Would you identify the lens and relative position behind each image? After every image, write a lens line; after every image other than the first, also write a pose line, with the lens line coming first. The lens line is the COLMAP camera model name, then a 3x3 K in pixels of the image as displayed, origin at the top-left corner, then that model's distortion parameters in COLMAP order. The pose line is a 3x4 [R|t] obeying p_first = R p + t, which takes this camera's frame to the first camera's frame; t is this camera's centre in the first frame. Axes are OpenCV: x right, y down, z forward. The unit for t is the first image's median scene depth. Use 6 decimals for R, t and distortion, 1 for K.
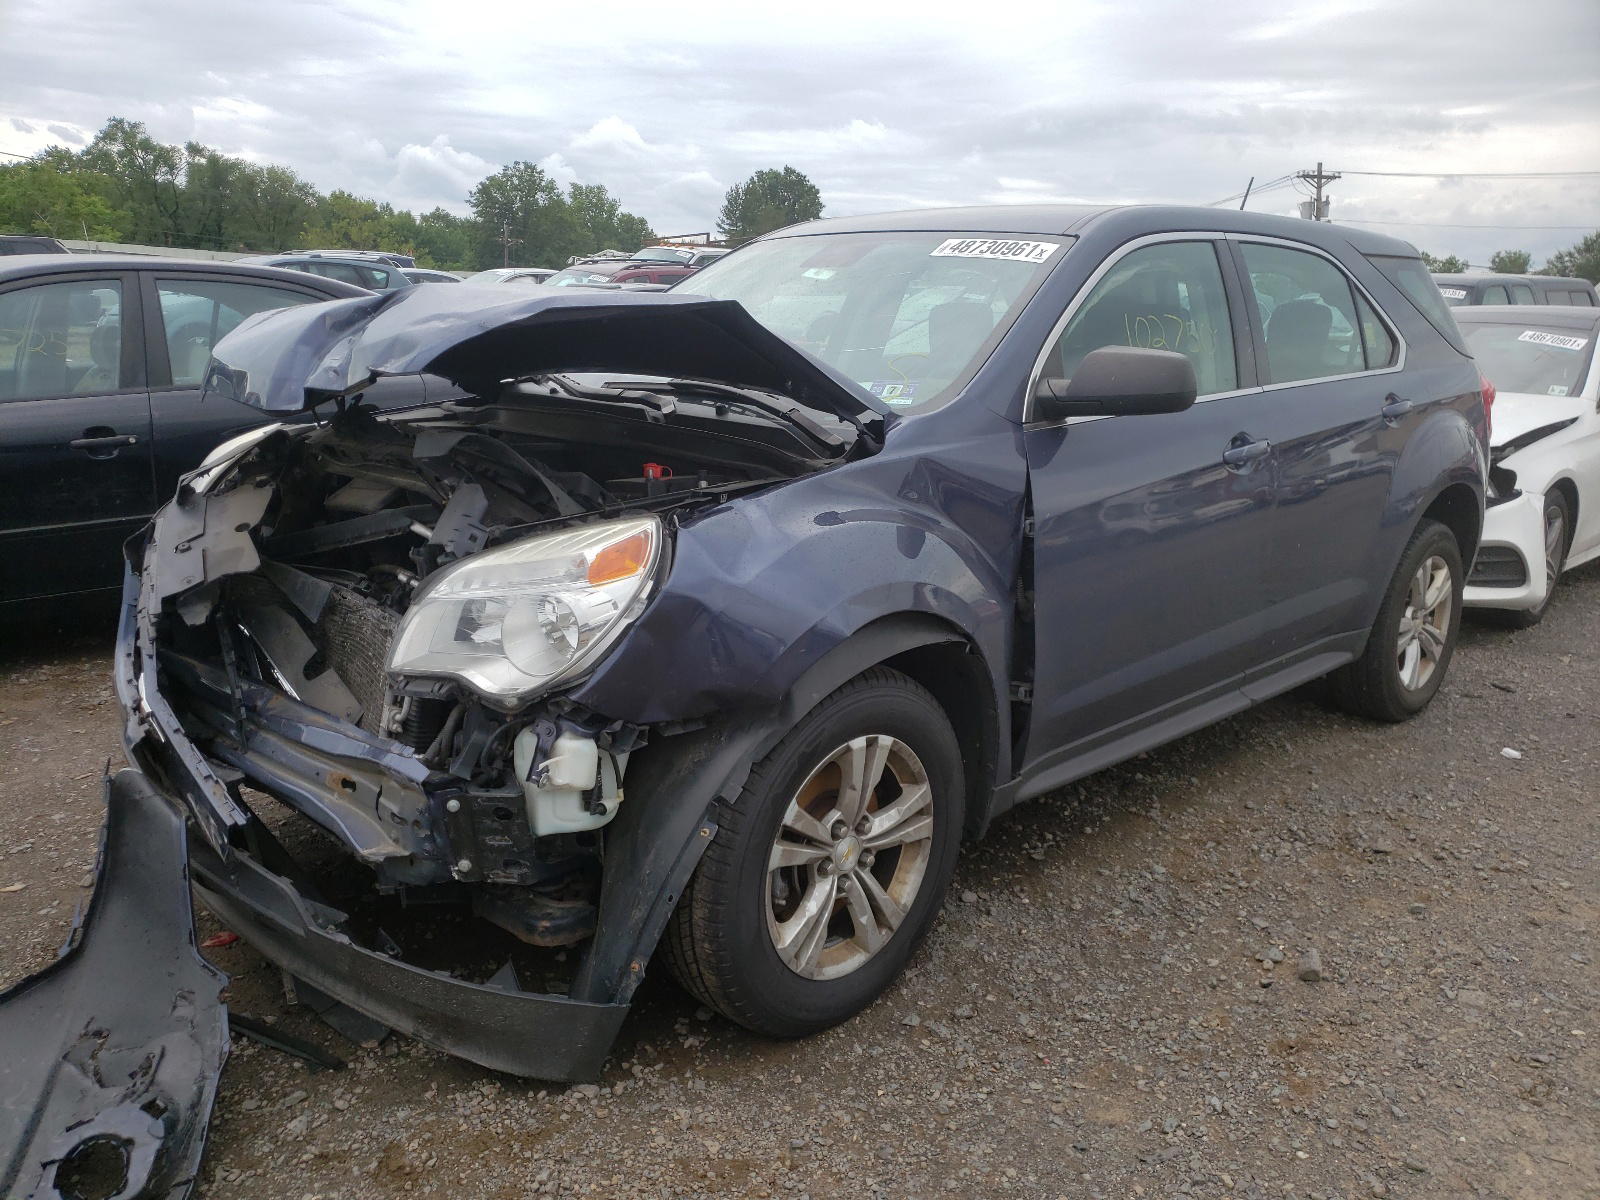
lens RADIAL K [[1255.4, 0, 799.2], [0, 1255.4, 603.5], [0, 0, 1]] dist [0.043591, -0.022383]
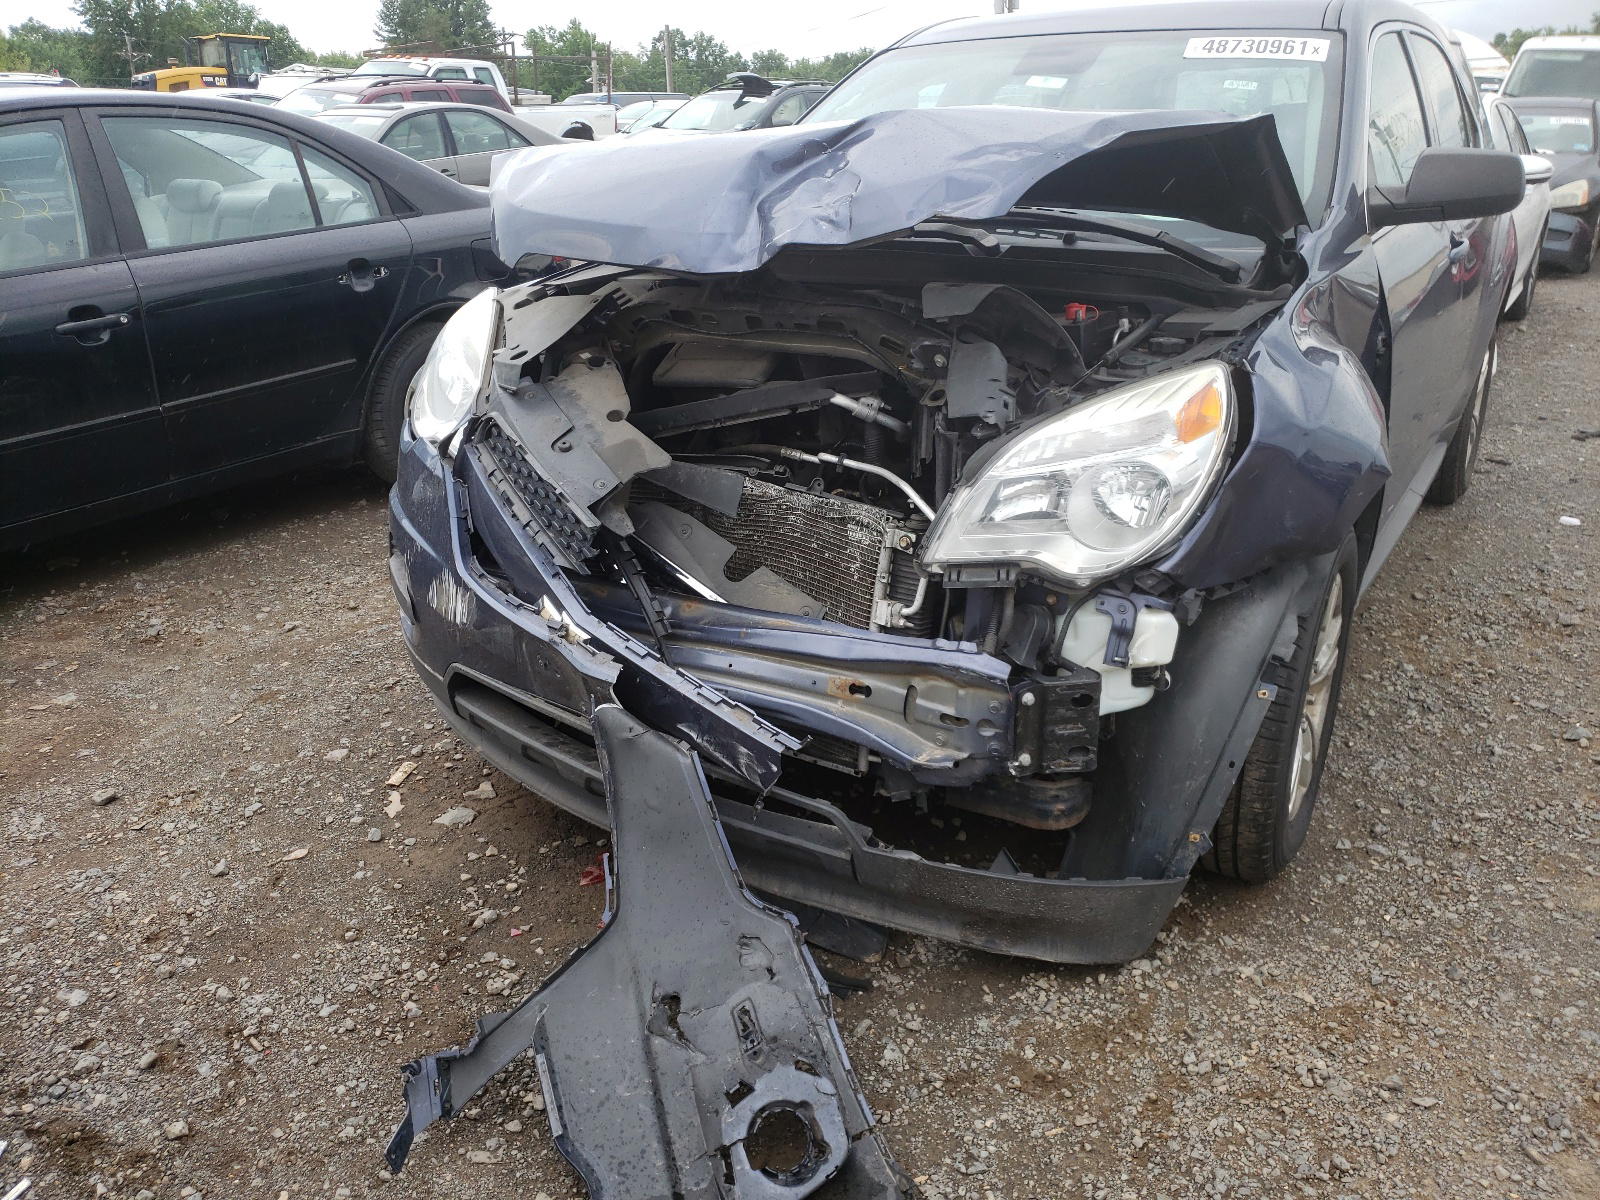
lens RADIAL K [[1255.4, 0, 799.8], [0, 1255.4, 591.1], [0, 0, 1]] dist [0.043591, -0.022383]
pose [[0.972462, -0.115813, 0.202251, -0.587211], [0.089120, 0.986629, 0.136456, -0.055427], [-0.215350, -0.114673, 0.969781, 0.147351]]
